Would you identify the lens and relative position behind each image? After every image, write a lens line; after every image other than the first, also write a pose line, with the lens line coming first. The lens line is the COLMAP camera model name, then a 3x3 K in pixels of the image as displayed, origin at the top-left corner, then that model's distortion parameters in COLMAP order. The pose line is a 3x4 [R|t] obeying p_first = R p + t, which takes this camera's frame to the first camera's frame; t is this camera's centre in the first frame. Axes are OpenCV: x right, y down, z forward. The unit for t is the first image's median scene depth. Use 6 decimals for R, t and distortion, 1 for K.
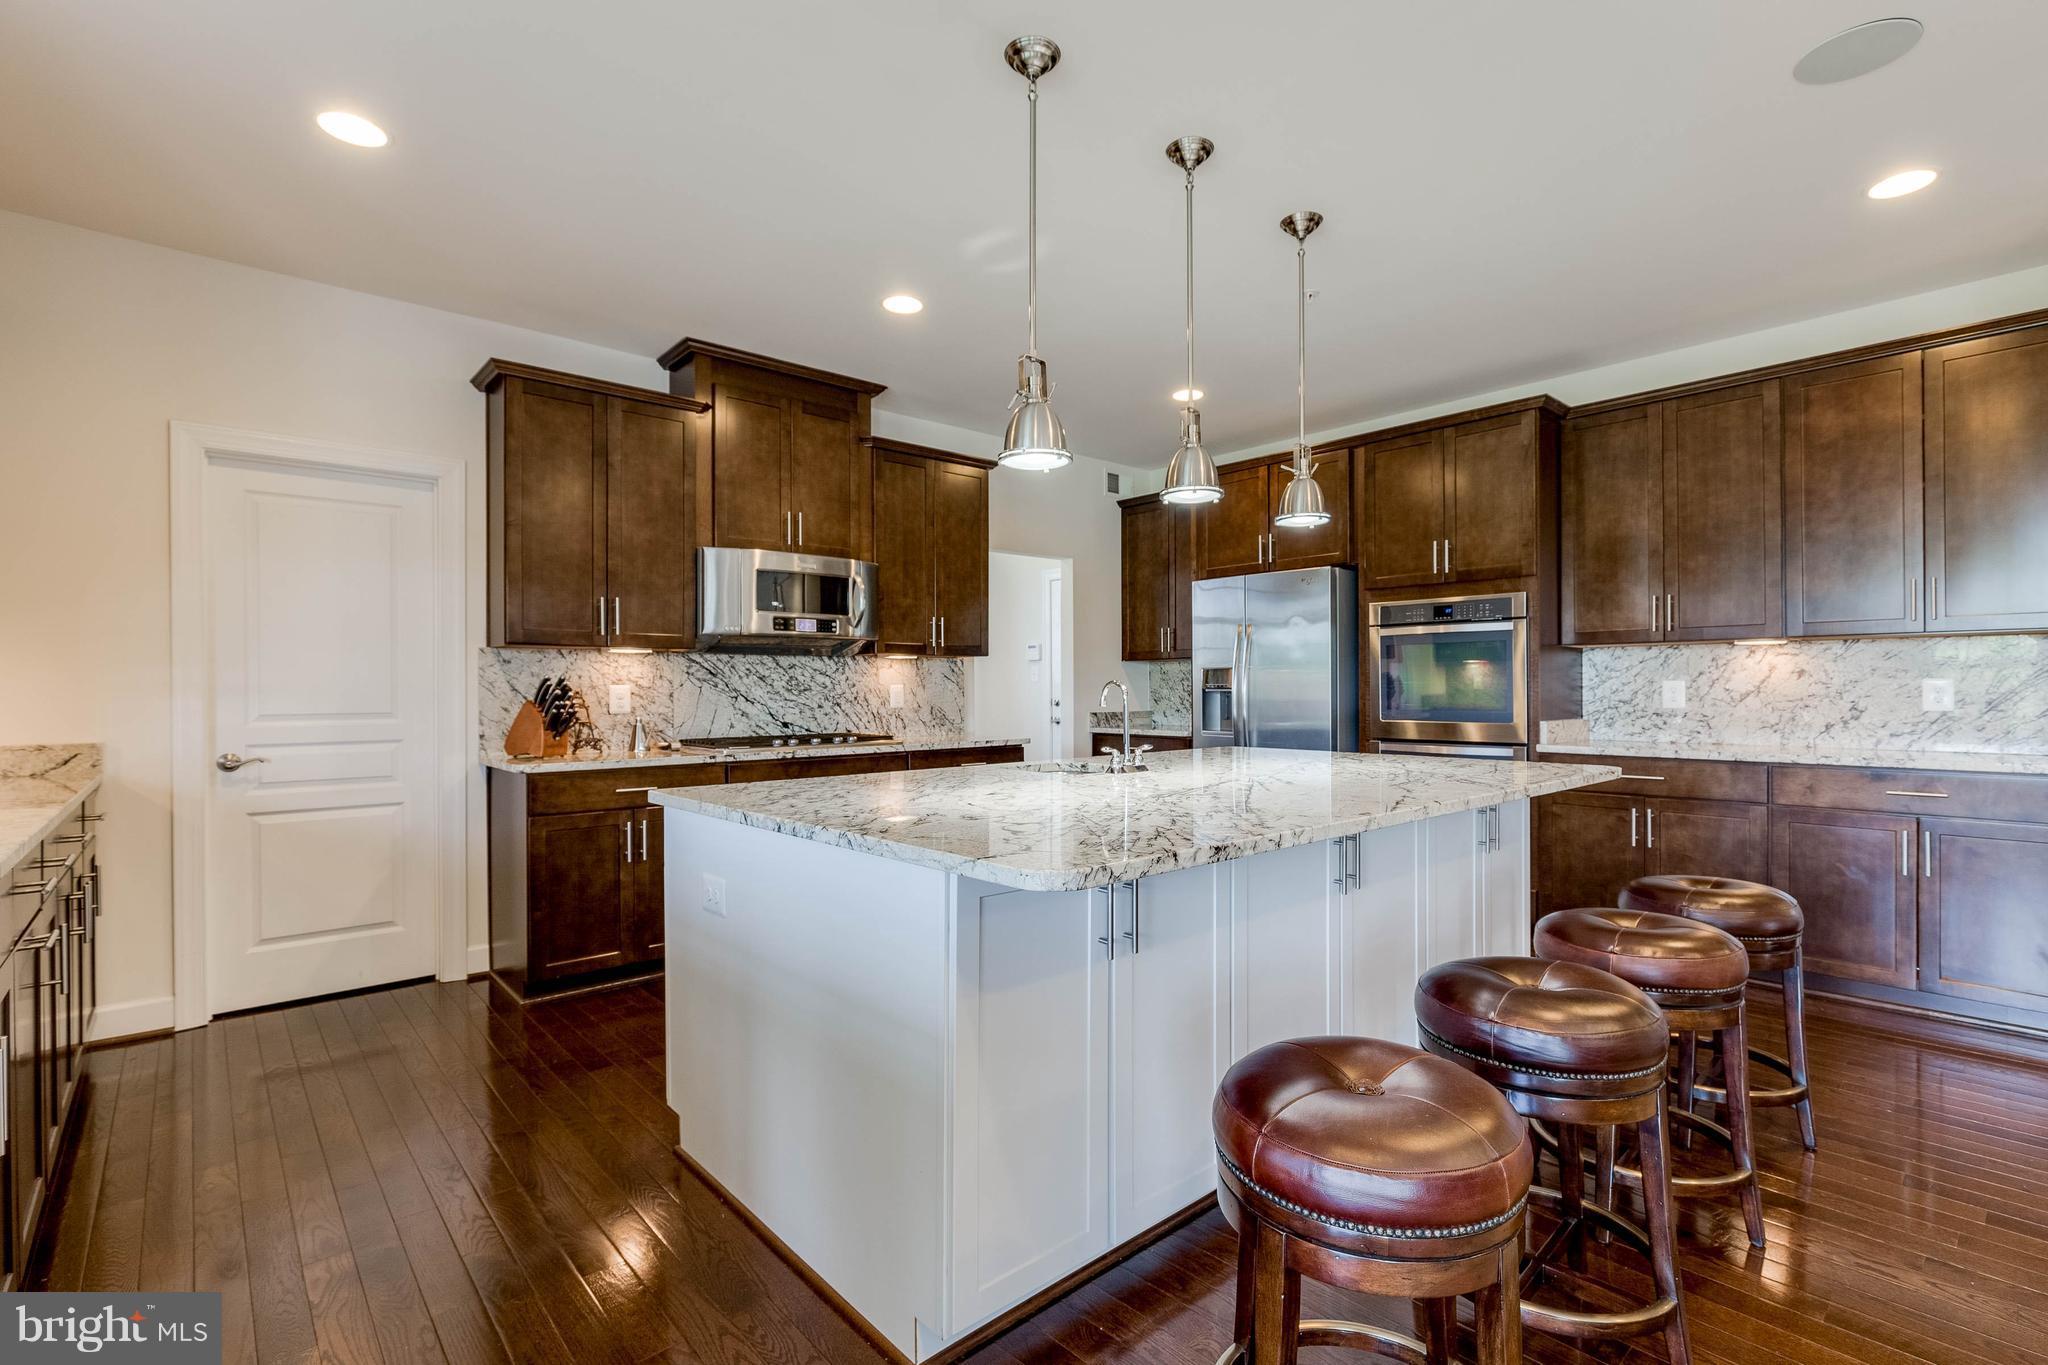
lens RADIAL K [[919.3, 0, 1039.9], [0, 919.3, 689.3], [0, 0, 1]] dist [-0.000415, 0.000013]
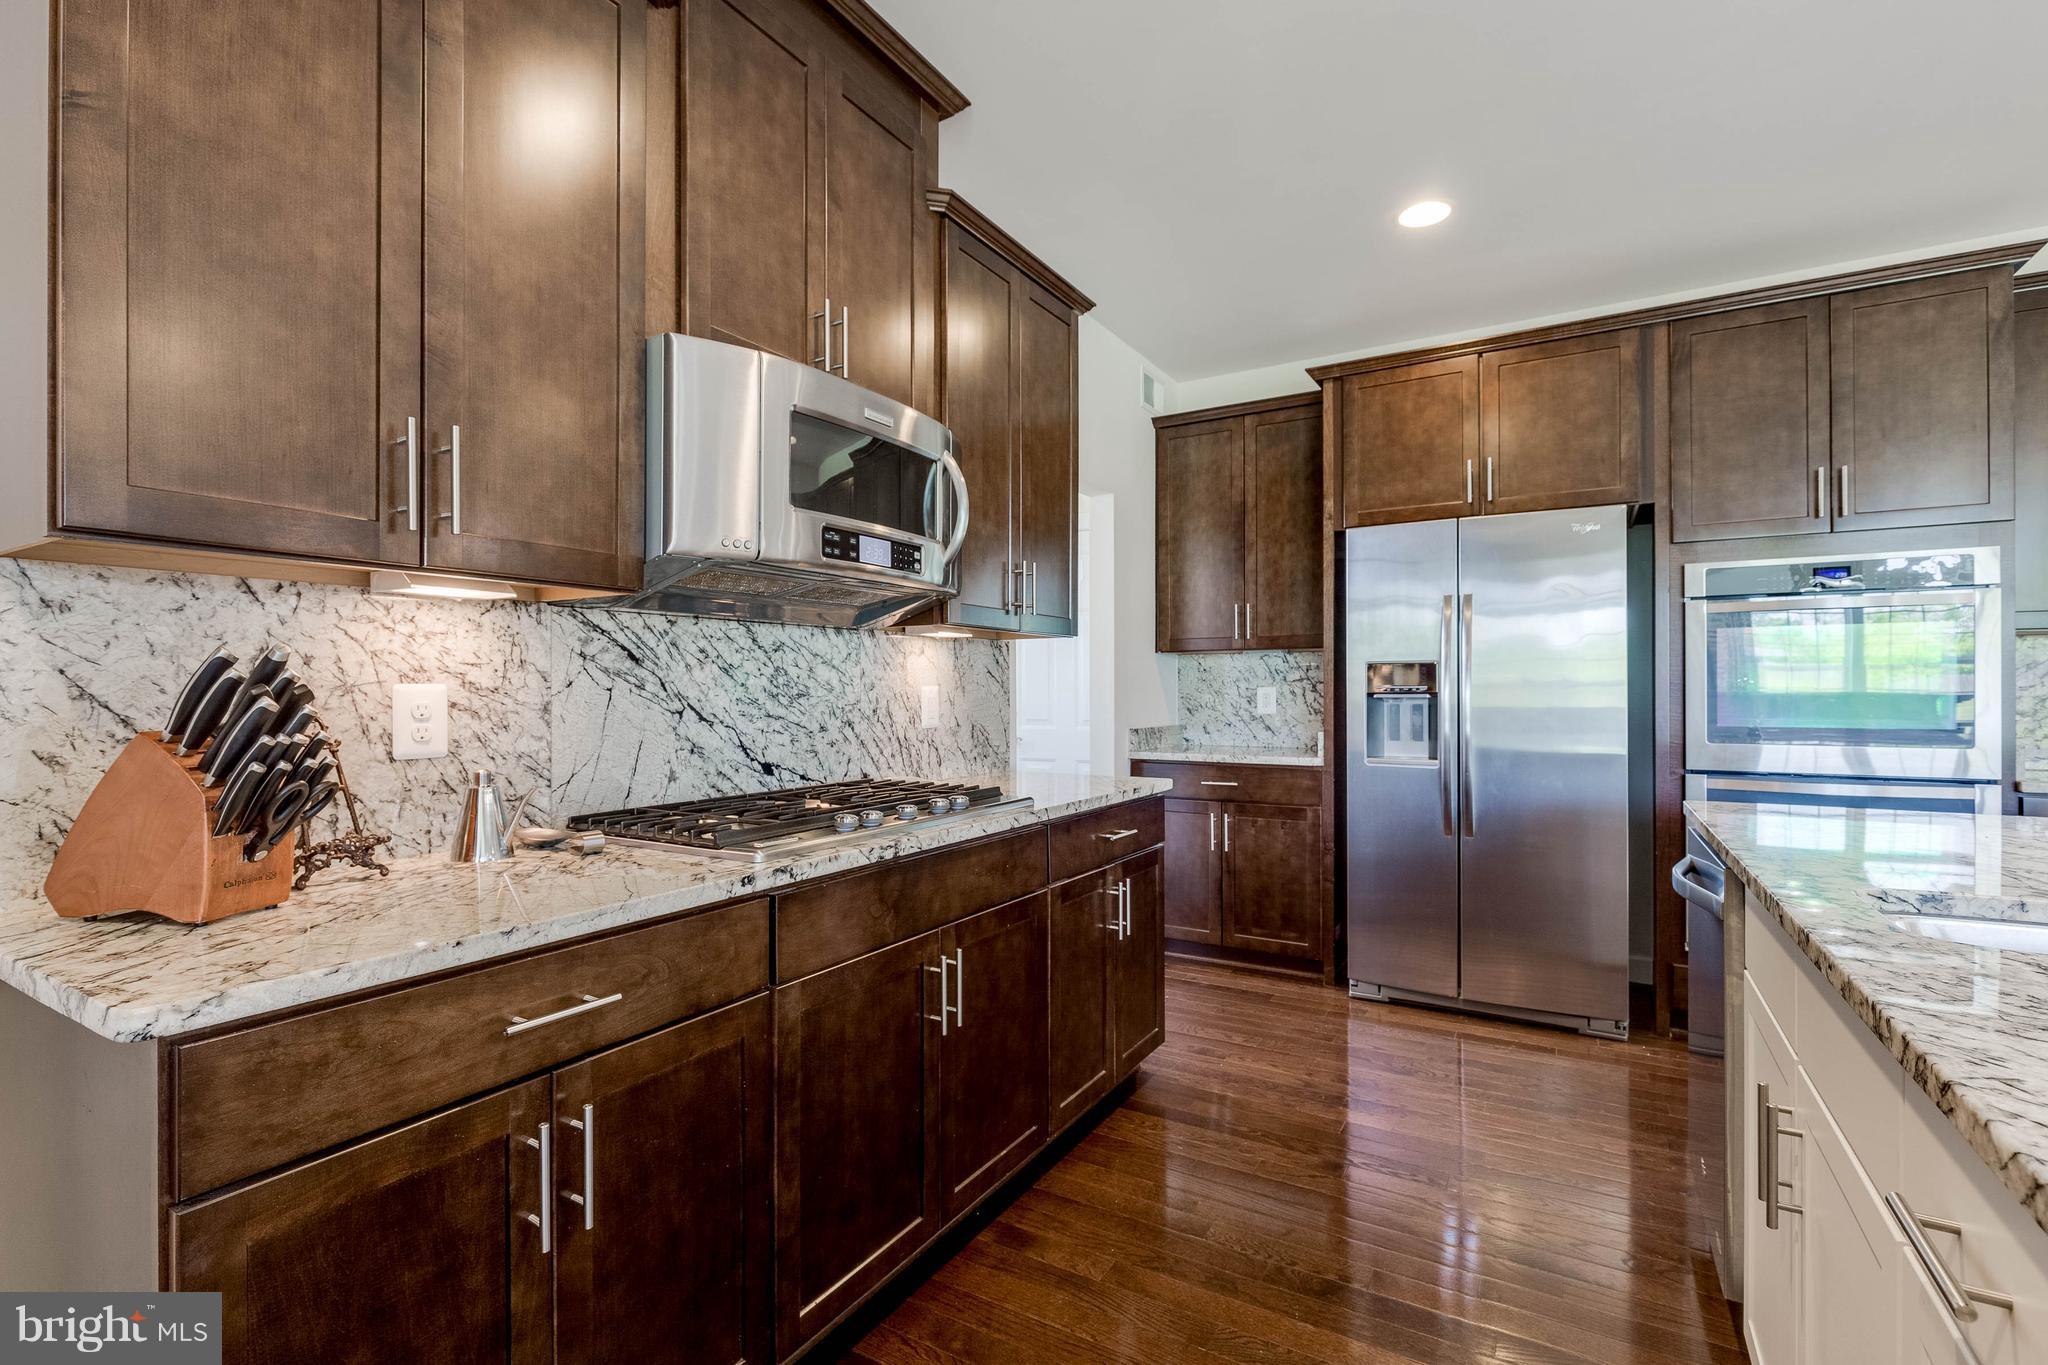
lens RADIAL K [[933.0, 0, 995.2], [0, 933.0, 689.4], [0, 0, 1]] dist [-0.004238, -0.000573]
pose [[0.961303, 0.002393, 0.275482, -0.317737], [-0.001490, 0.999993, -0.003489, -0.001045], [-0.275488, 0.002943, 0.961300, 0.537705]]
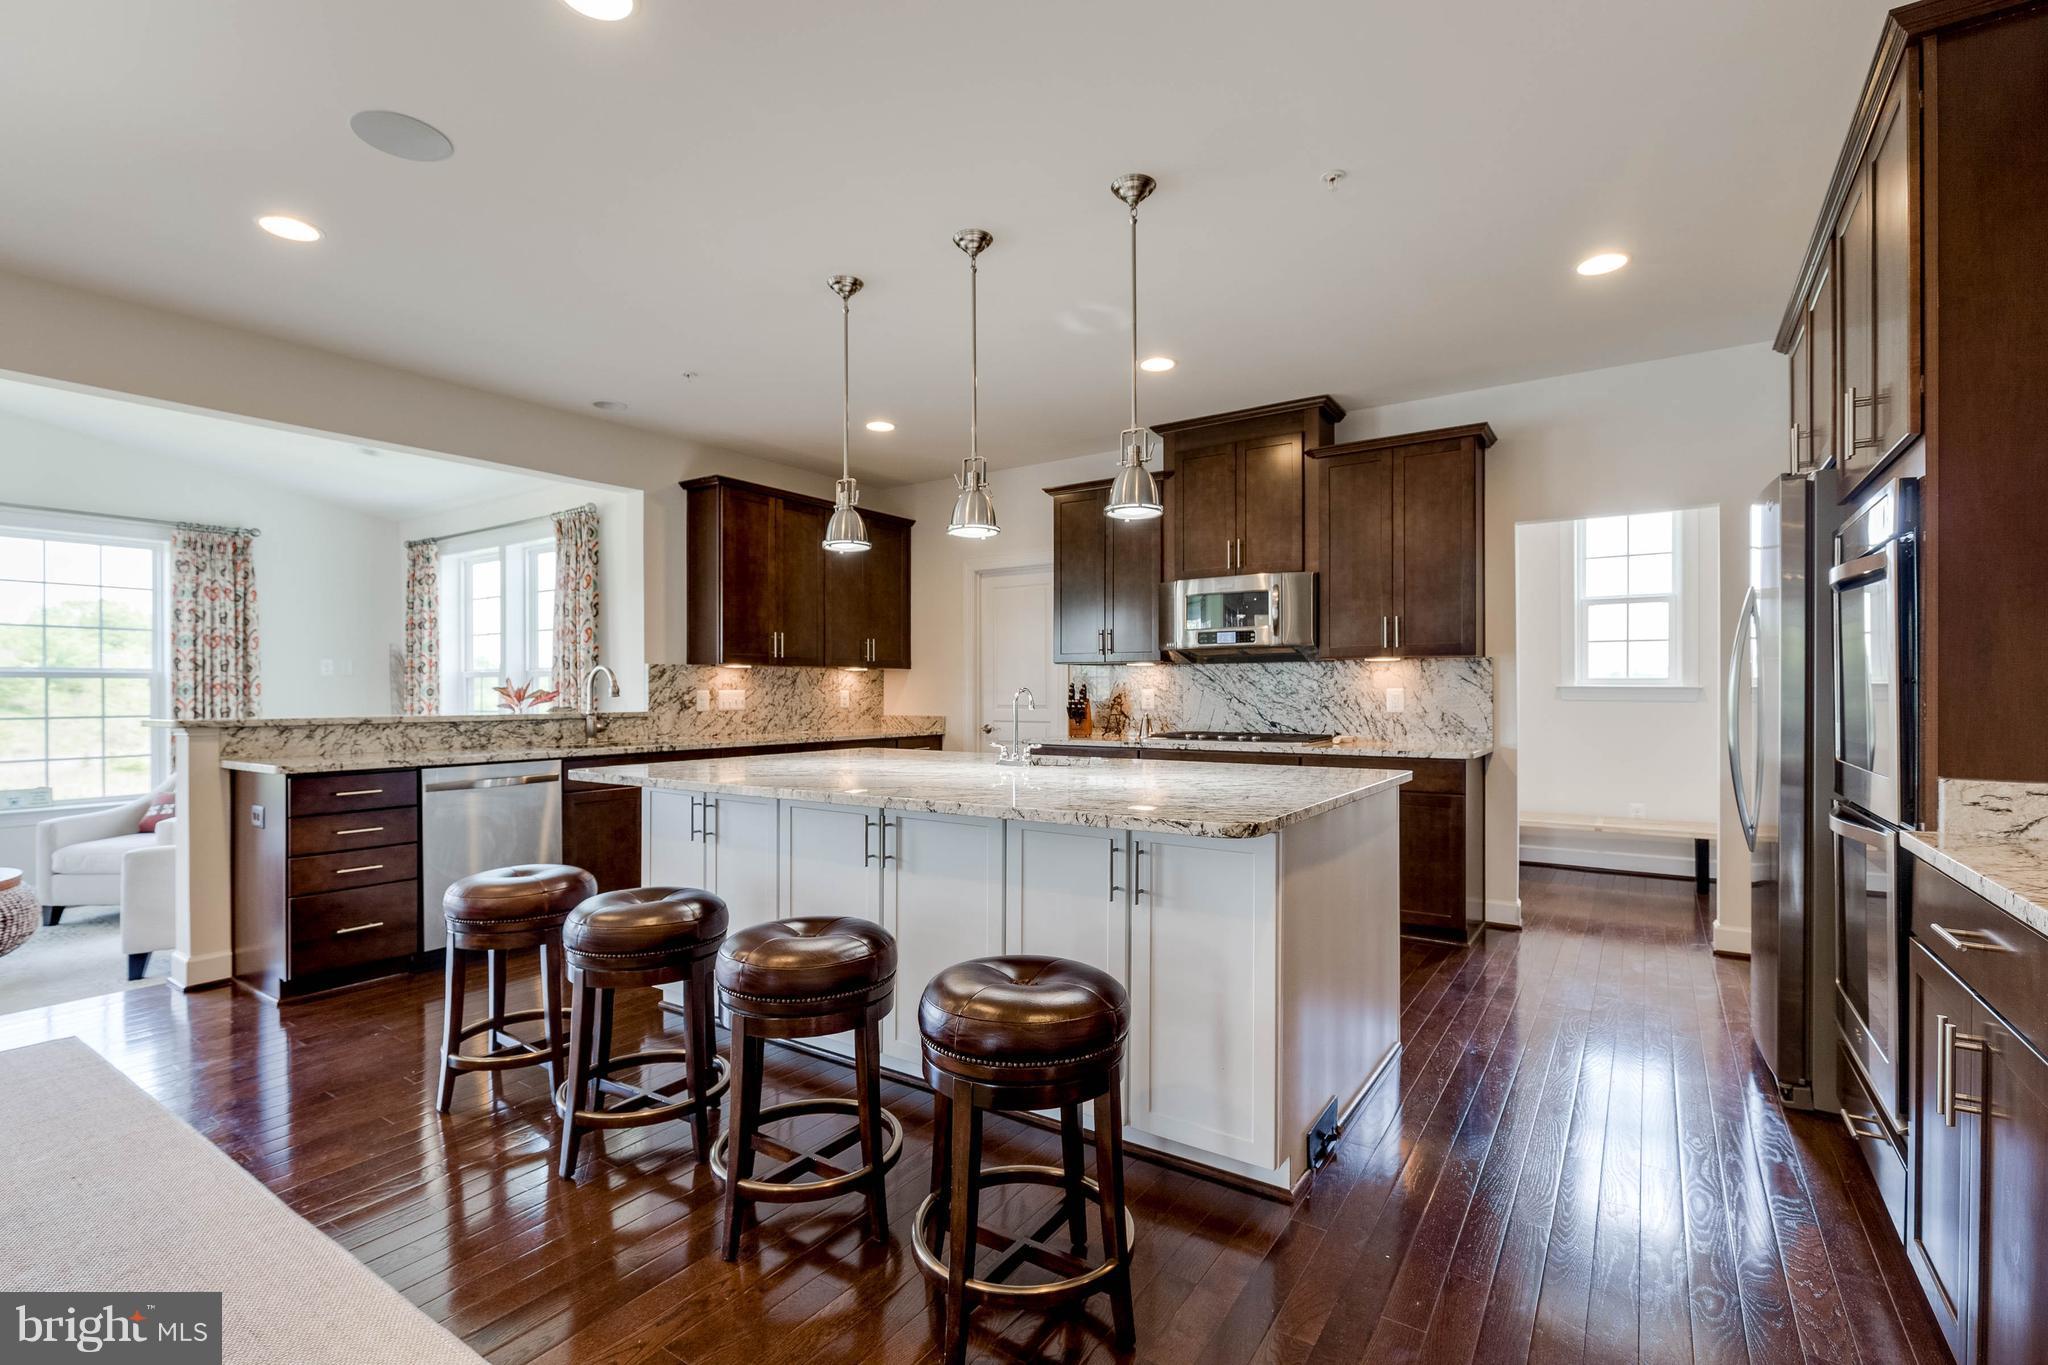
lens RADIAL K [[919.3, 0, 1039.9], [0, 919.3, 689.3], [0, 0, 1]] dist [-0.000415, 0.000013]
pose [[0.240863, 0.001314, -0.970558, 0.801498], [-0.001413, 0.999998, 0.001003, -0.005070], [0.970558, 0.001130, 0.240864, 0.482790]]
